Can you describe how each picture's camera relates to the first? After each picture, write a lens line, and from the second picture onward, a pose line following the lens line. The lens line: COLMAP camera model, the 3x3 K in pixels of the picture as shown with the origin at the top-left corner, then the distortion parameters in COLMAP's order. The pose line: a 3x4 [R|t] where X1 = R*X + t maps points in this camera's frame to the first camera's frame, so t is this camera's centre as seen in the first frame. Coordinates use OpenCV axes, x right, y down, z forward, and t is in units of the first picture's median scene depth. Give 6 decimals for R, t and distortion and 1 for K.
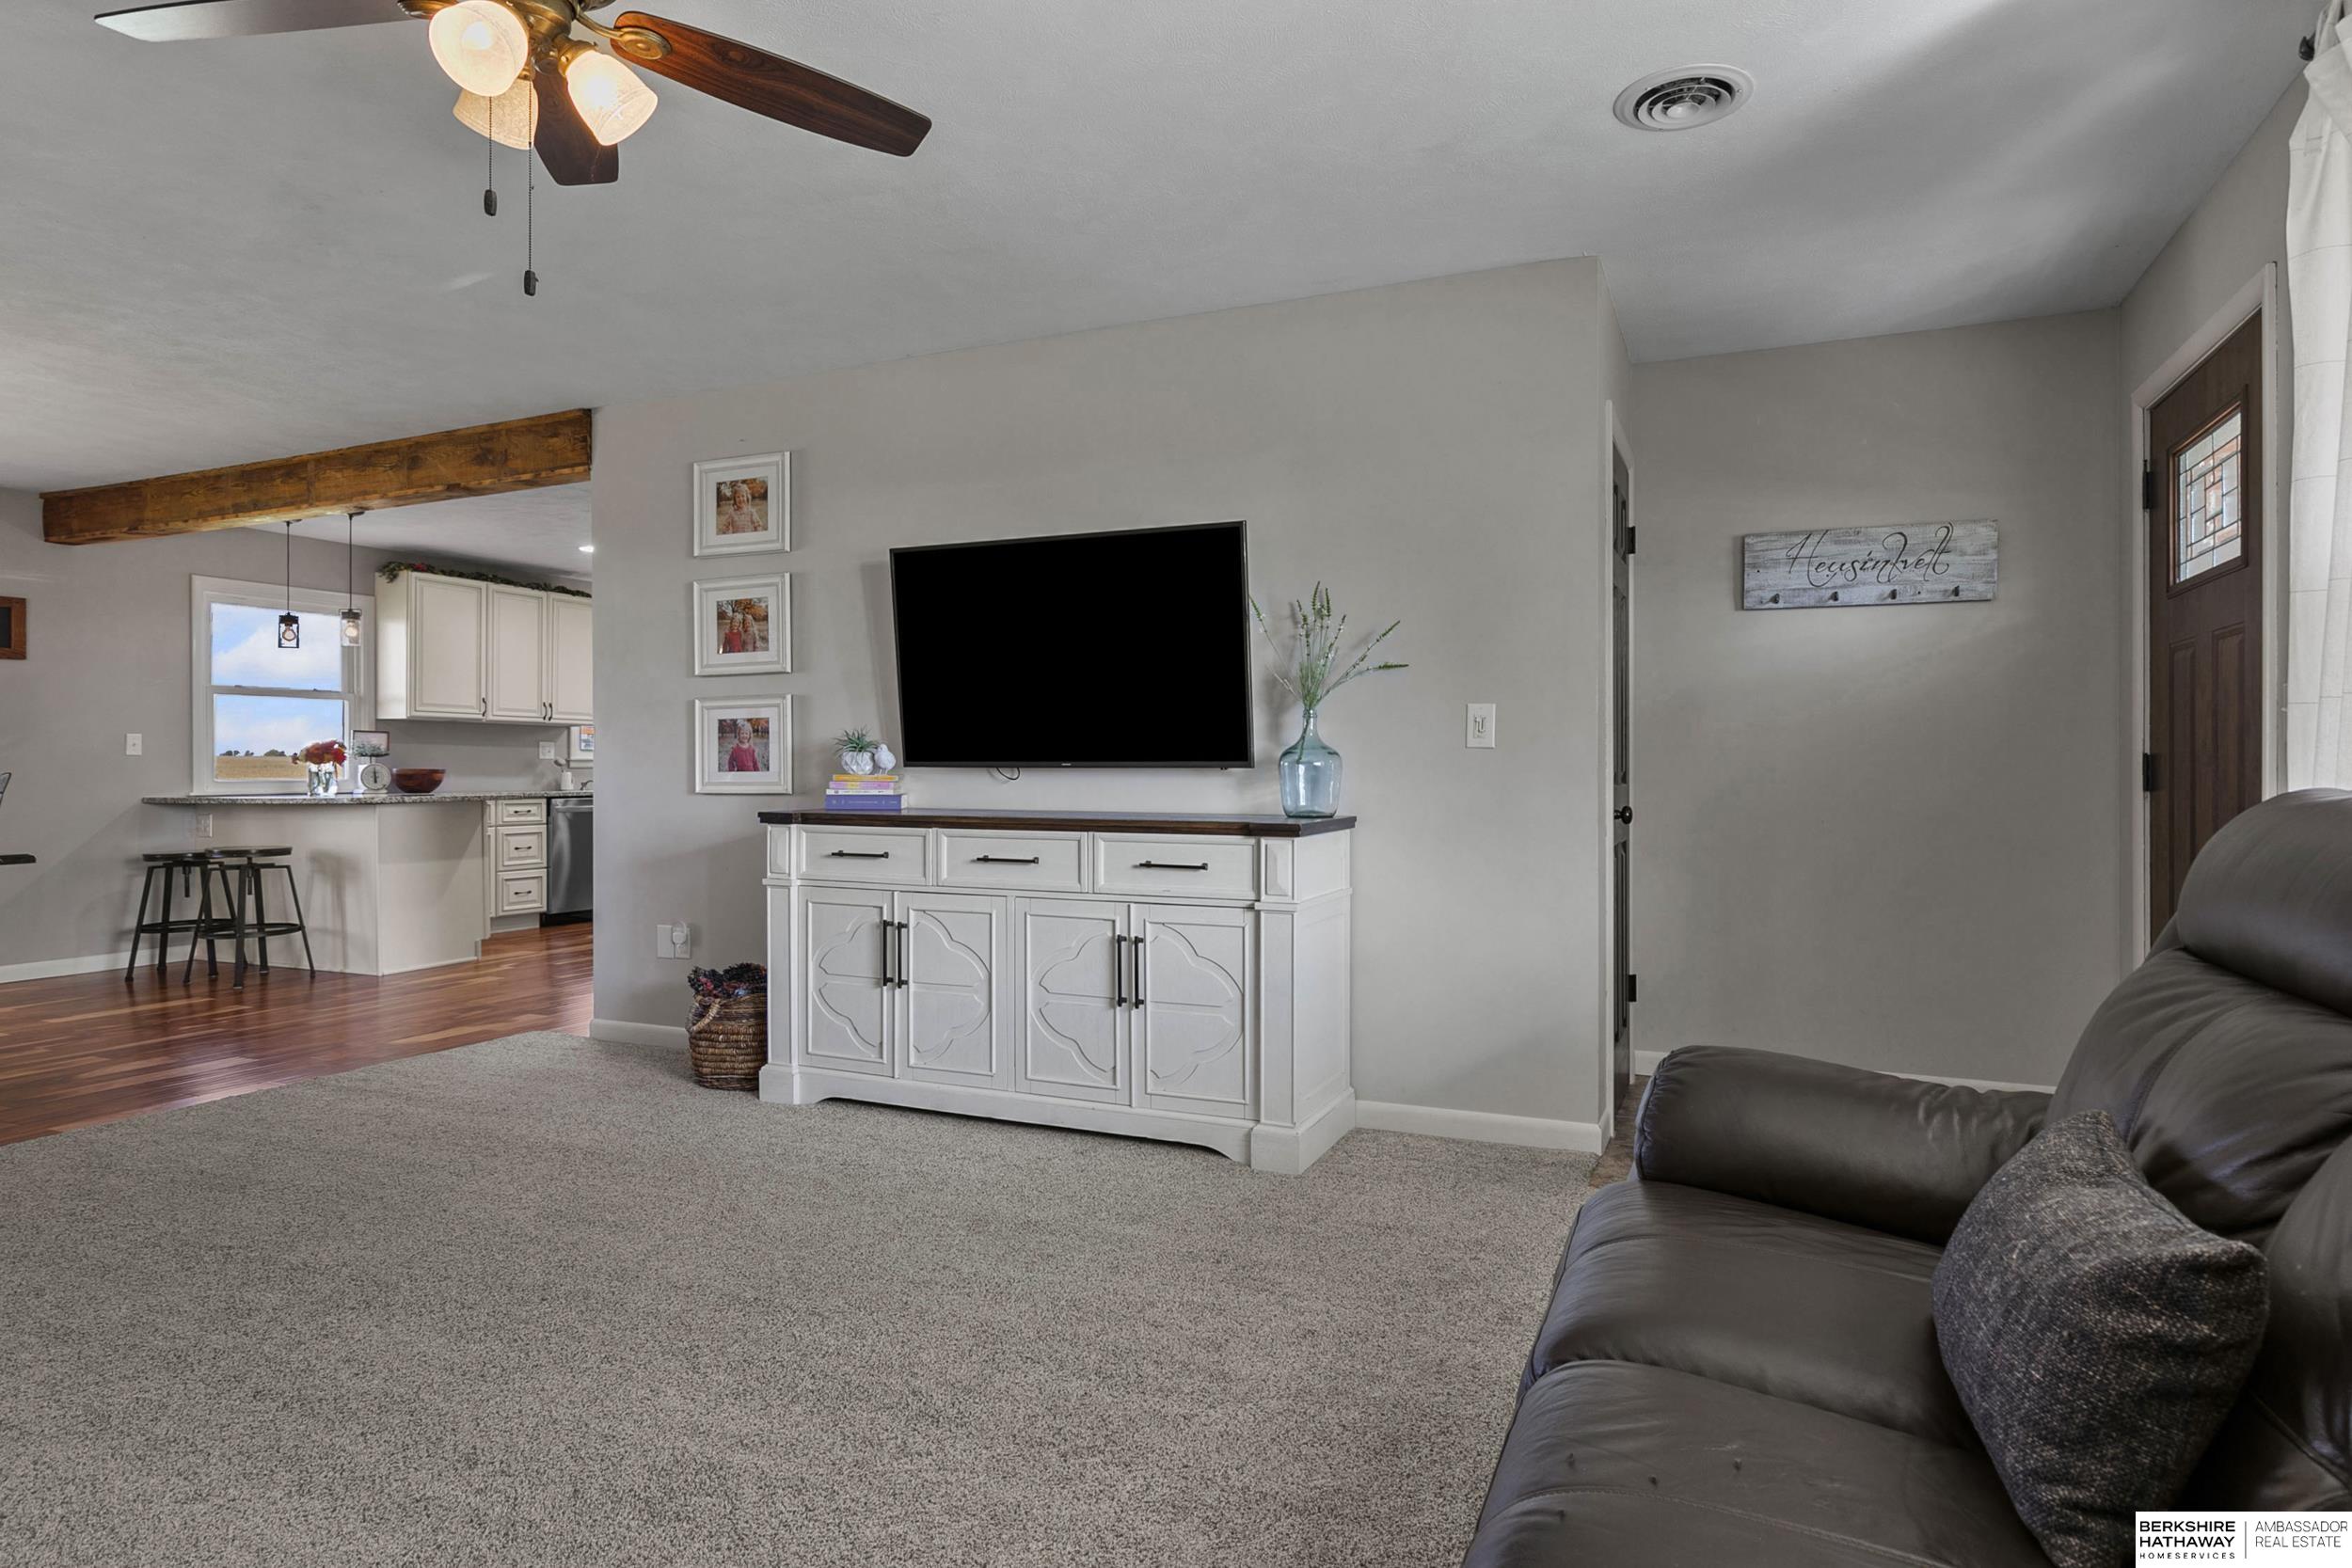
lens RADIAL K [[1289.4, 0, 1183.2], [0, 1289.4, 766.3], [0, 0, 1]] dist [0.000148, 0.000044]
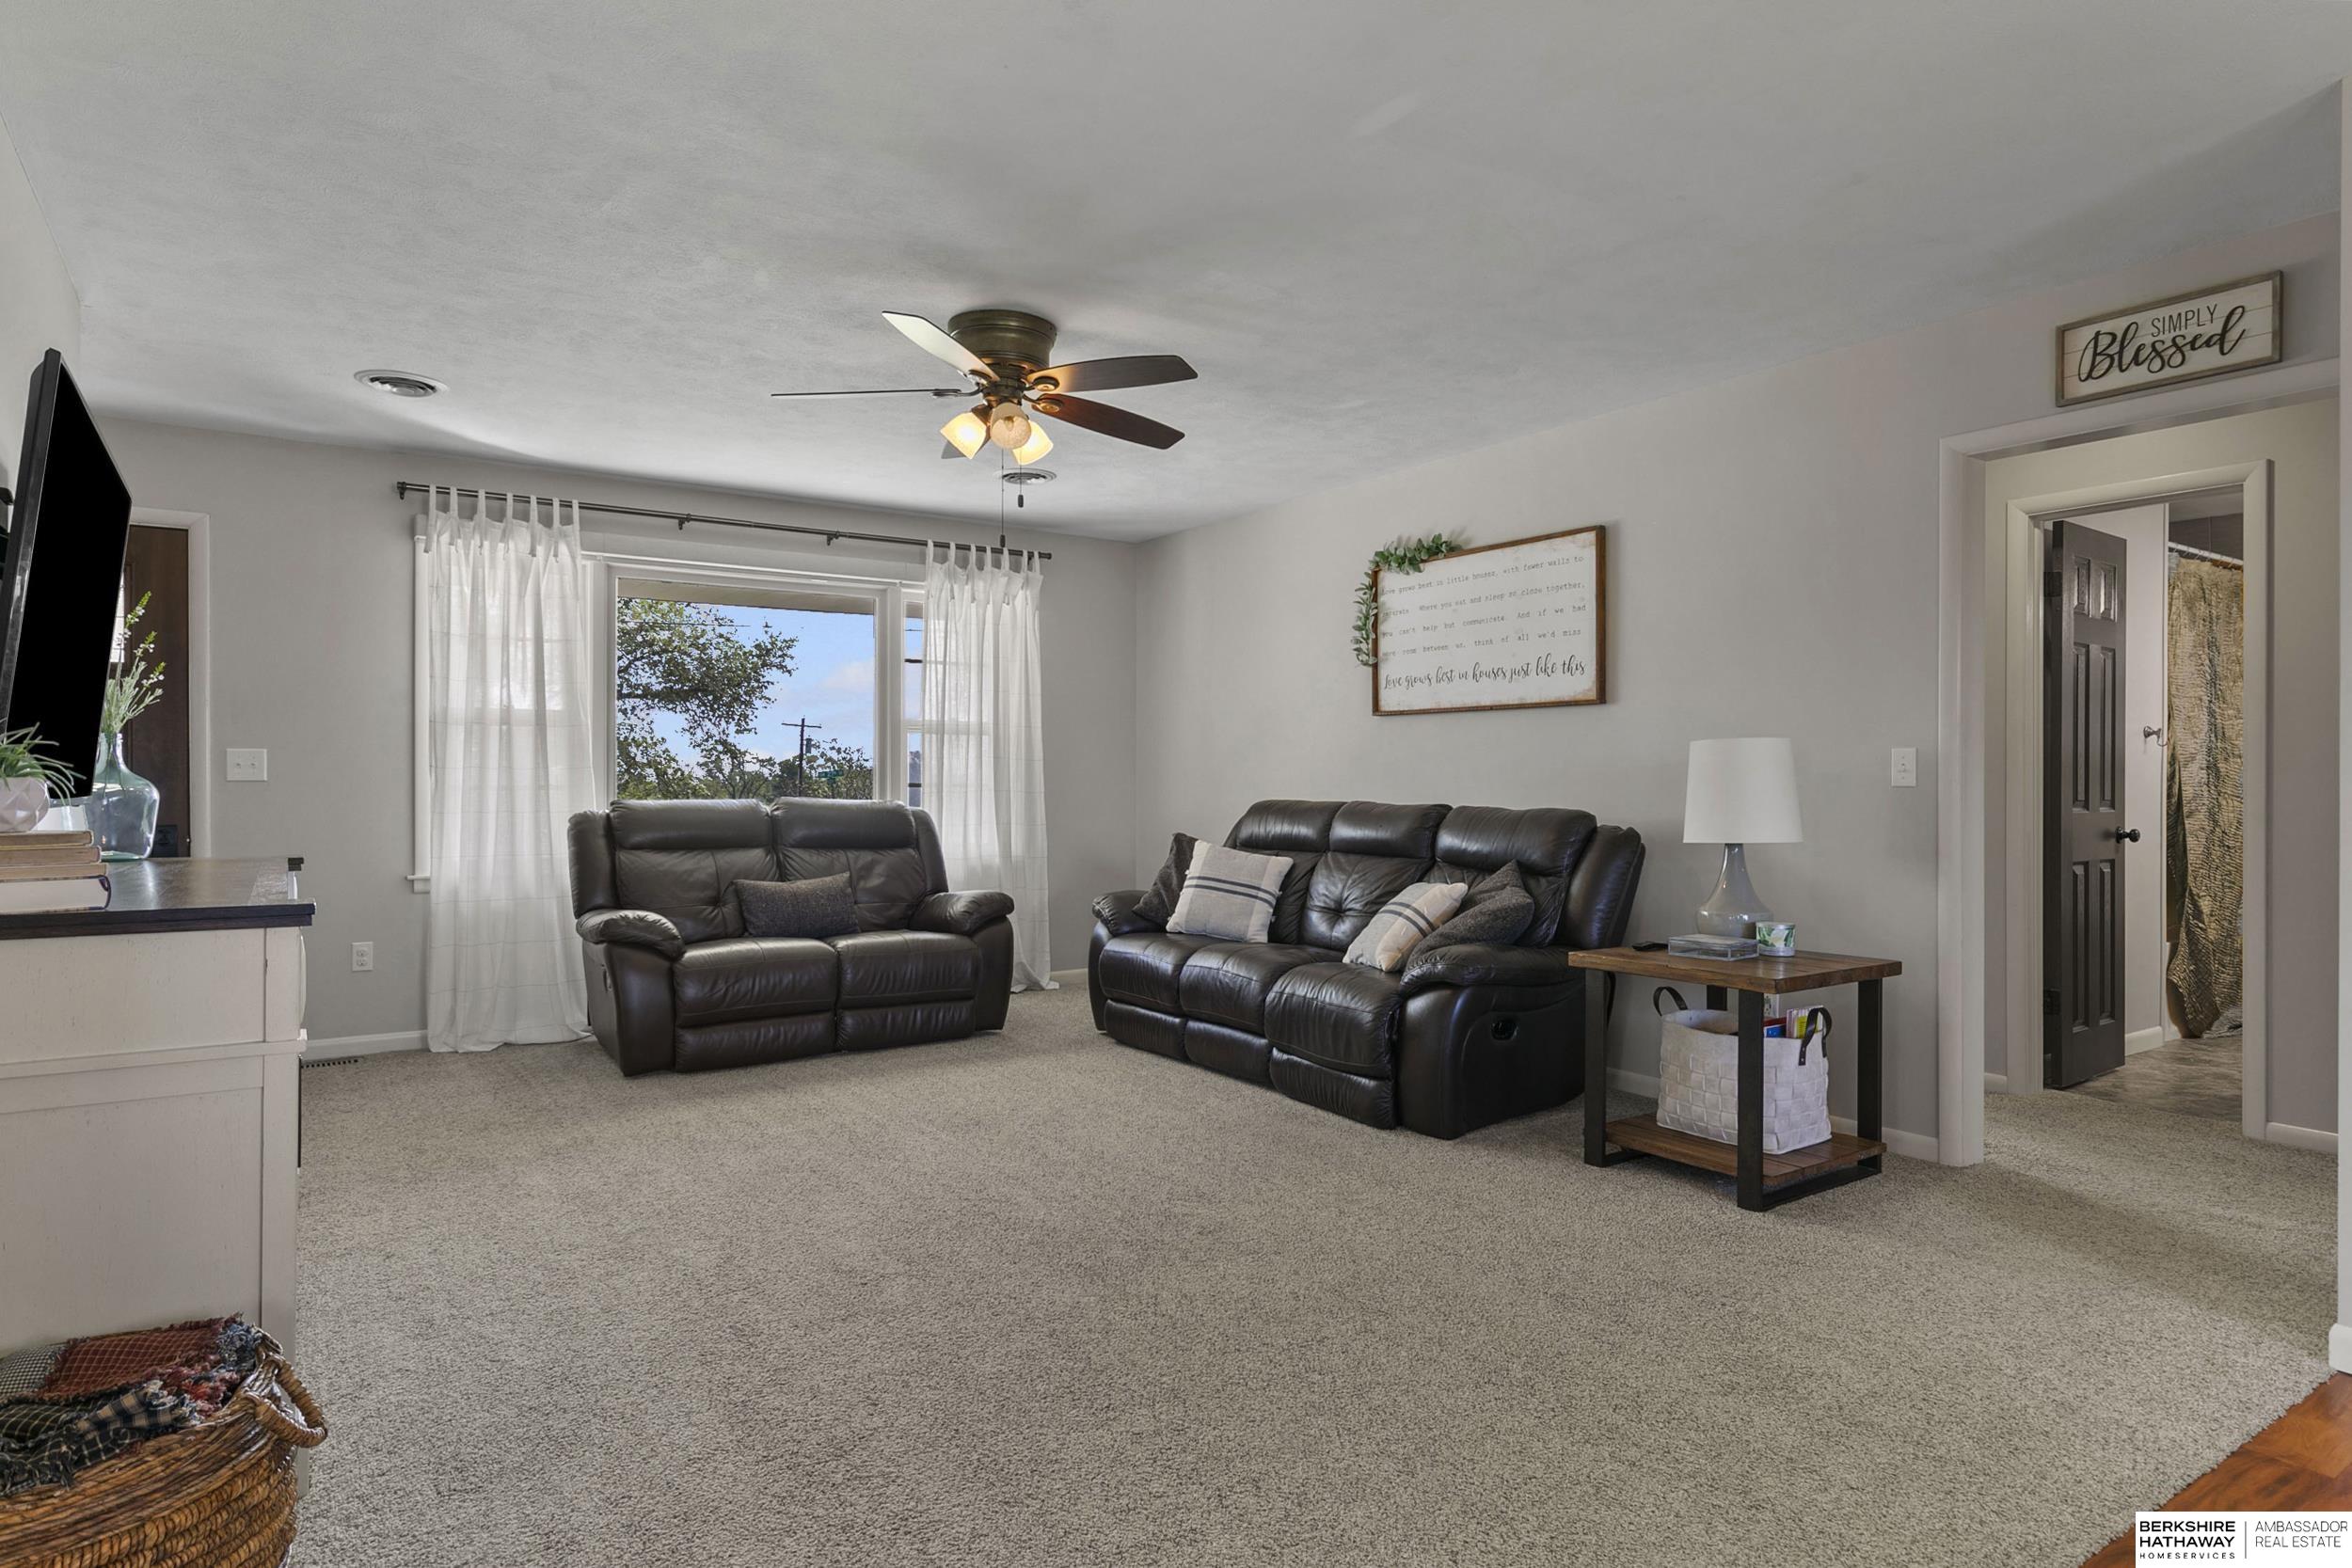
lens RADIAL K [[1322.1, 0, 1189.9], [0, 1322.1, 760.3], [0, 0, 1]] dist [0.002677, 0.000172]
pose [[-0.855436, 0.006884, 0.517863, -0.880836], [-0.001097, 0.999885, -0.015104, -0.011552], [-0.517908, -0.013489, -0.855330, 1.267411]]
